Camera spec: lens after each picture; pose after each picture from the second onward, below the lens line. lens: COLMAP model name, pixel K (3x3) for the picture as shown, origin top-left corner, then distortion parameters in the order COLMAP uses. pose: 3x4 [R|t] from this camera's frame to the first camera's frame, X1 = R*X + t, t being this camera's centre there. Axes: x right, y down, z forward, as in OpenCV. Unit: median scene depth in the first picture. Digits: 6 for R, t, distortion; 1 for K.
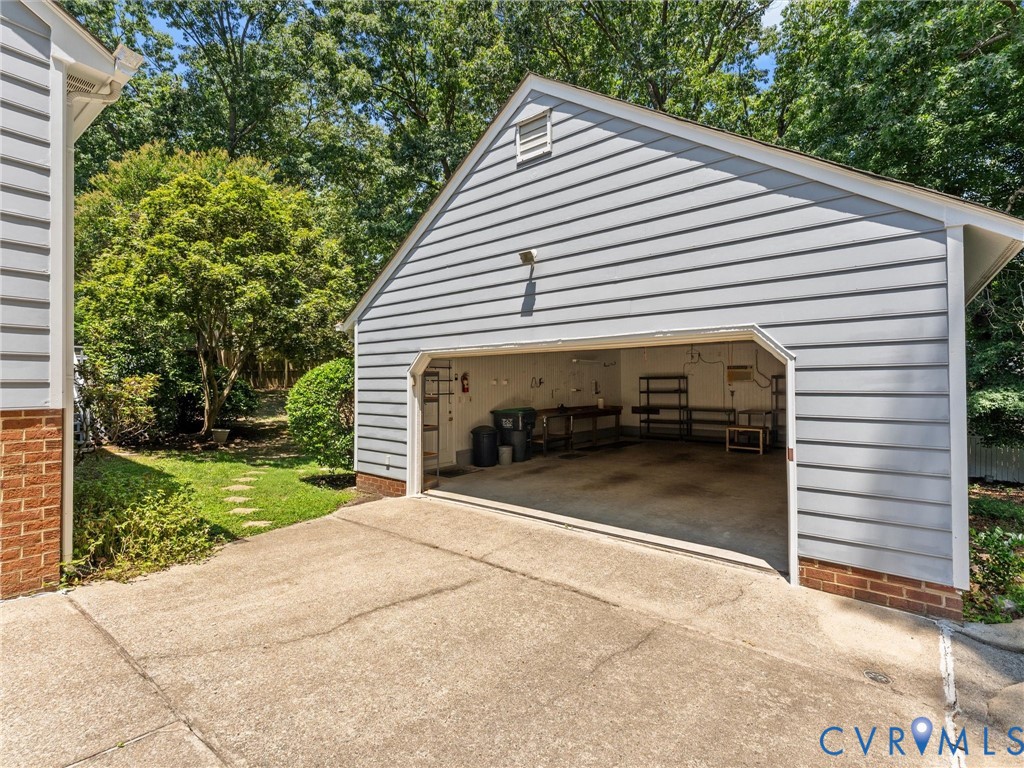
lens RADIAL K [[465.9, 0, 514.2], [0, 465.9, 357.7], [0, 0, 1]] dist [0.001023, -0.000331]
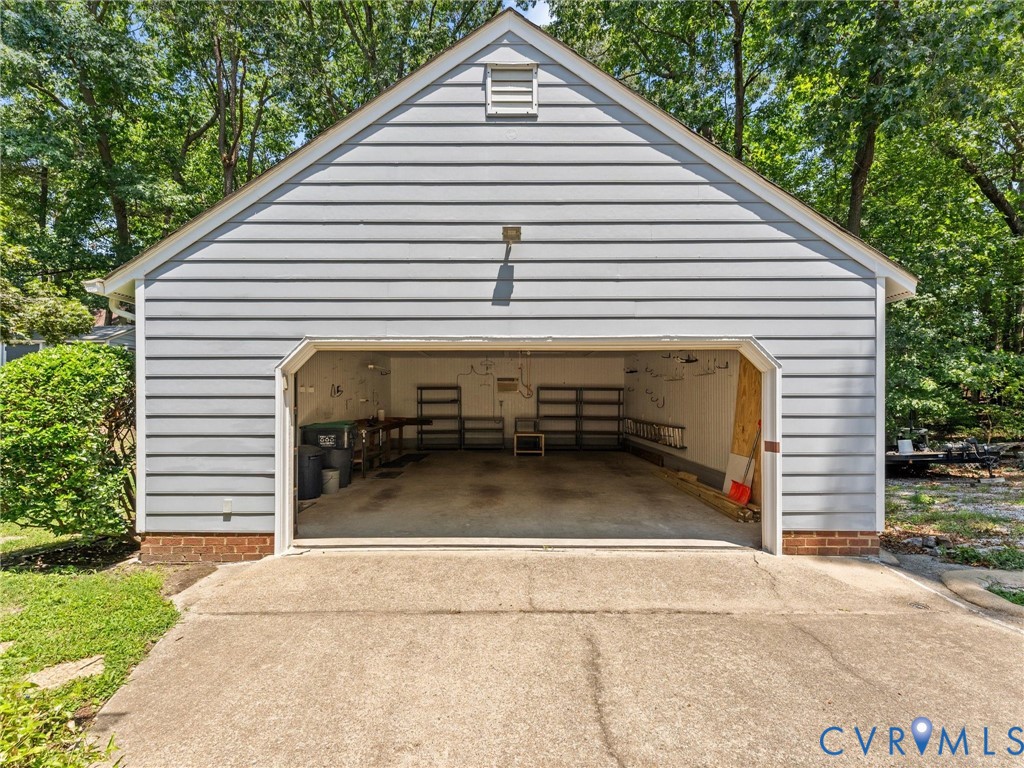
lens RADIAL K [[464.2, 0, 512.0], [0, 464.2, 384.0], [0, 0, 1]] dist [0.001283, -0.000520]
pose [[0.783560, 0.020322, 0.620983, -0.484064], [-0.037887, 0.999168, 0.015108, 0.038297], [-0.620159, -0.035365, 0.783678, 0.353209]]
